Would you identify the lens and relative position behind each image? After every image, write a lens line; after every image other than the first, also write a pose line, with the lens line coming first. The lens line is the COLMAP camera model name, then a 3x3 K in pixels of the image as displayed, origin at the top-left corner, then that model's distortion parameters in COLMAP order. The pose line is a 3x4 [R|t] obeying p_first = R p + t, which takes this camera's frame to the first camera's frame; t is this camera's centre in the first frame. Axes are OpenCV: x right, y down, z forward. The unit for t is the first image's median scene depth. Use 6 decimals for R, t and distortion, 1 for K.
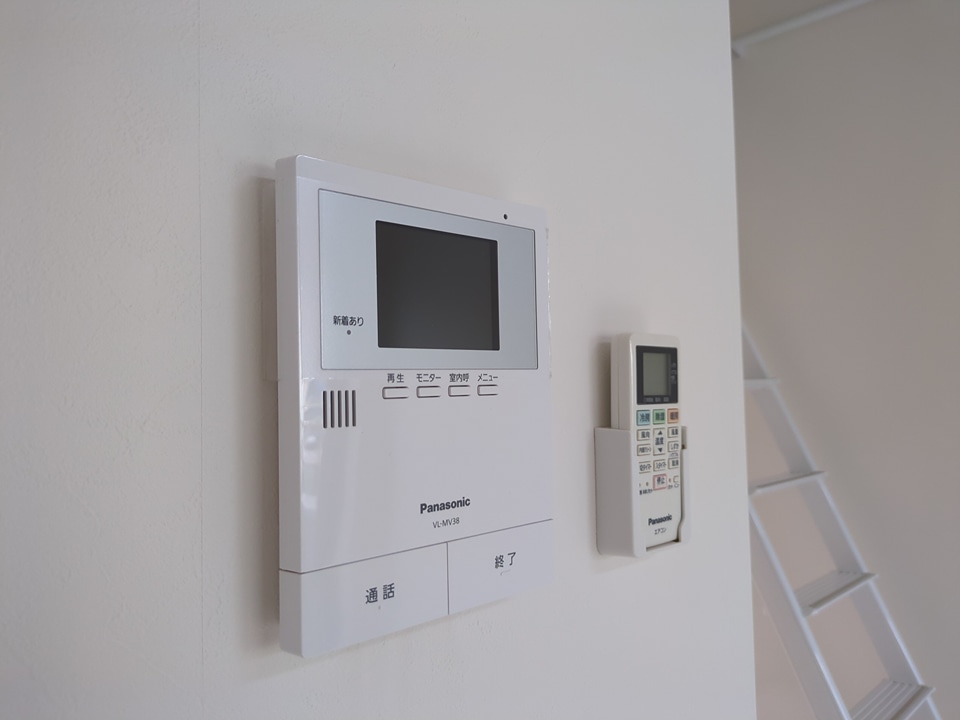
lens RADIAL K [[716.8, 0, 484.0], [0, 716.8, 354.1], [0, 0, 1]] dist [0.066000, -0.062057]
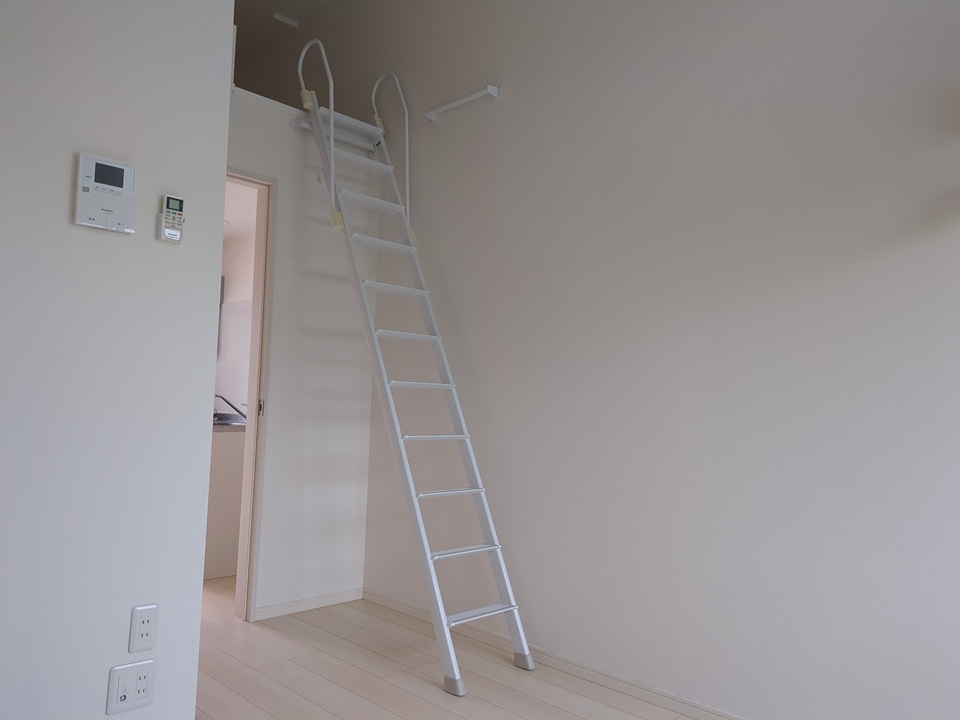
lens RADIAL K [[716.8, 0, 484.0], [0, 716.8, 354.1], [0, 0, 1]] dist [0.066000, -0.062057]
pose [[0.998239, 0.056166, 0.019109, 3.478466], [-0.055717, 0.998176, -0.023258, 1.567532], [-0.020380, 0.022153, 0.999547, -5.850534]]
